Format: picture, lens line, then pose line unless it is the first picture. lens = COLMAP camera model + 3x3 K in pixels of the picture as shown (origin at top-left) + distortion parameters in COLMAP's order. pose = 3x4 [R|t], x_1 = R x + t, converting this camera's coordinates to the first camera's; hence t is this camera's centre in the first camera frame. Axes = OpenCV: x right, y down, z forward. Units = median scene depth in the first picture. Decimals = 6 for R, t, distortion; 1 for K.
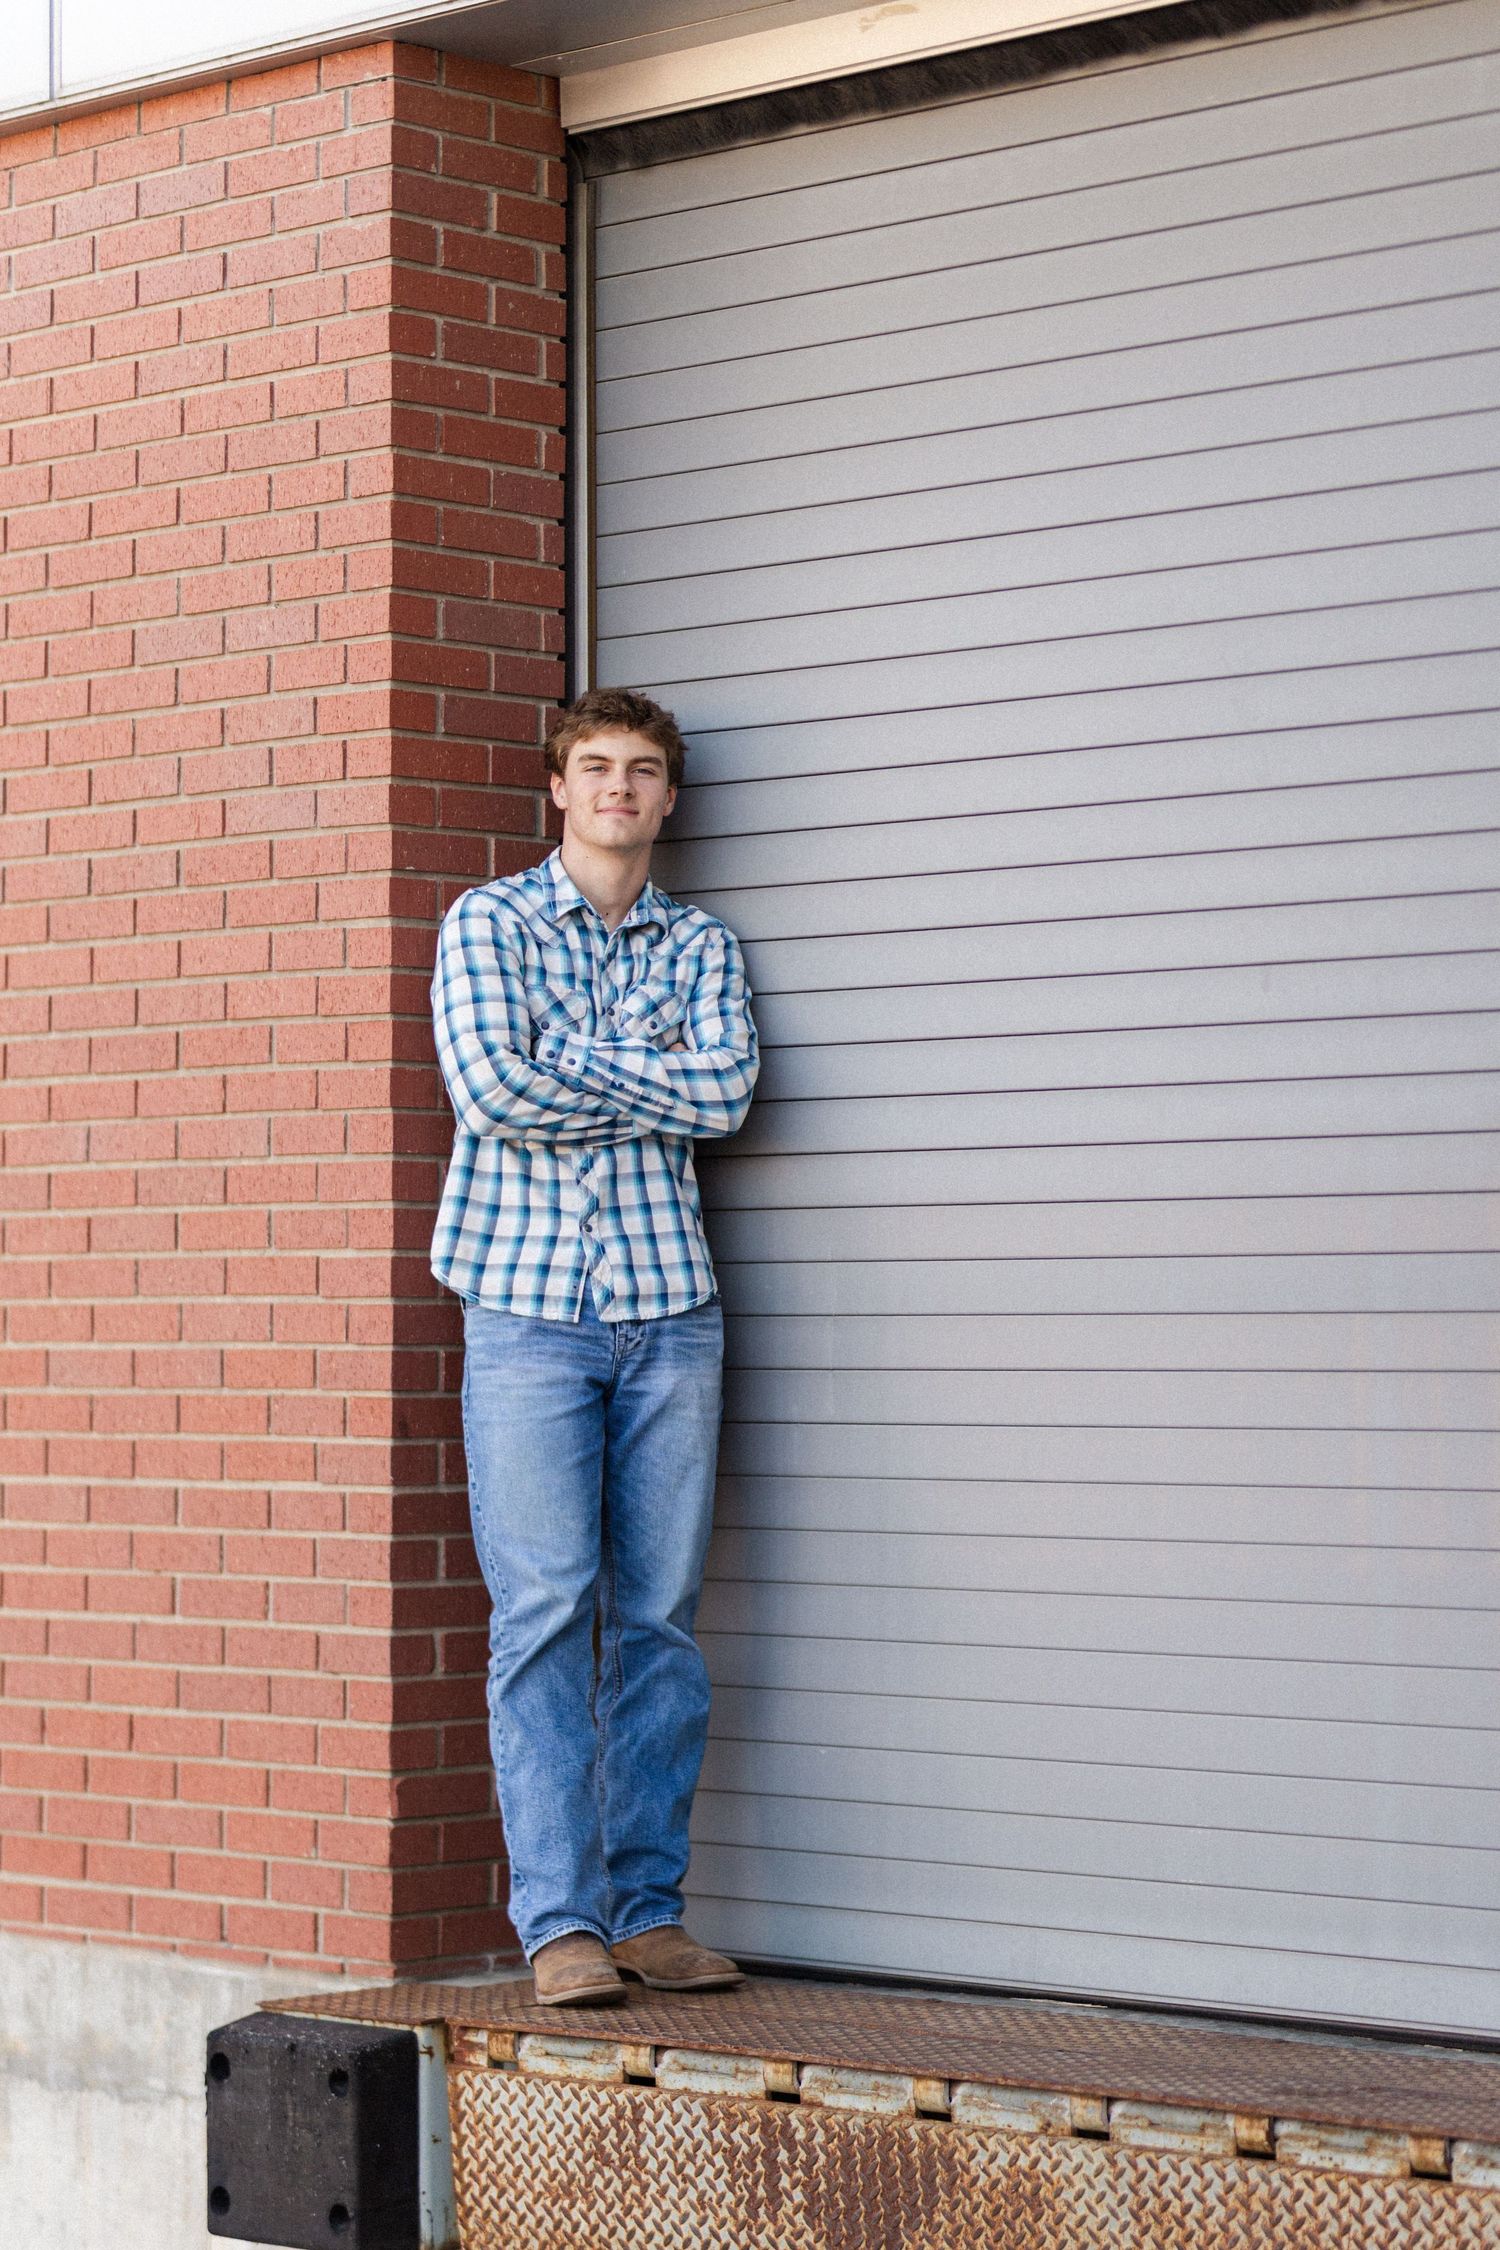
lens RADIAL K [[5385.9, 0, 747.0], [0, 5385.9, 967.3], [0, 0, 1]] dist [0.013331, 0.177872]
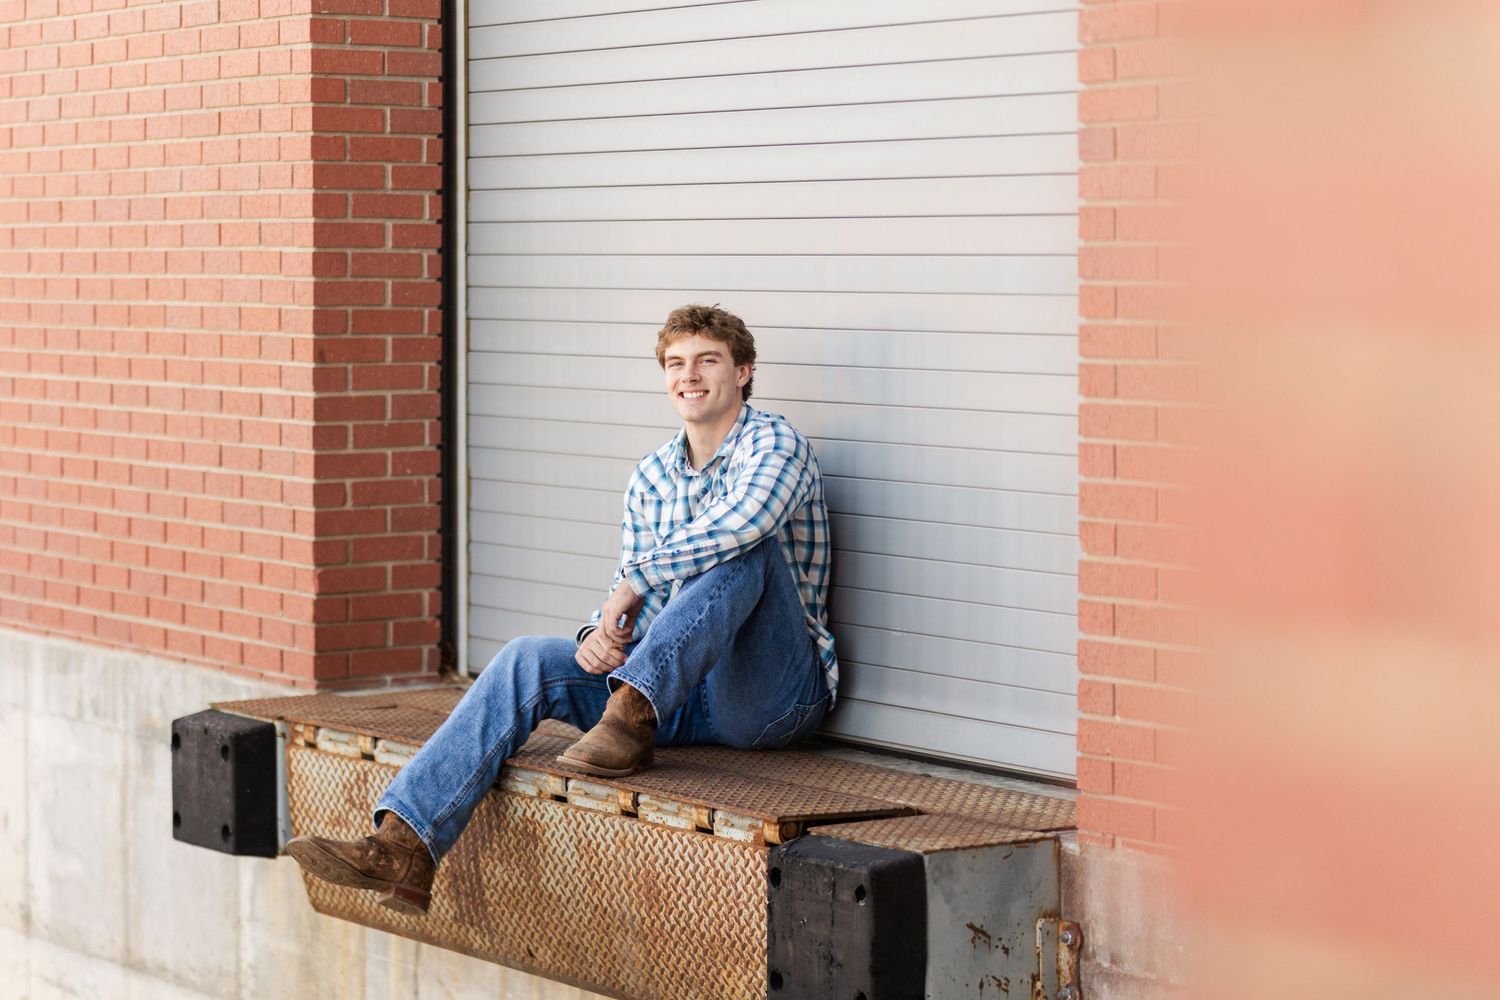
lens RADIAL K [[3550.7, 0, 752.4], [0, 3550.7, 255.9], [0, 0, 1]] dist [0.011718, -0.046085]
pose [[0.979919, -0.000673, -0.199393, 0.280961], [0.014827, 0.997472, 0.069500, -0.017808], [0.198842, -0.071060, 0.977452, -0.023213]]
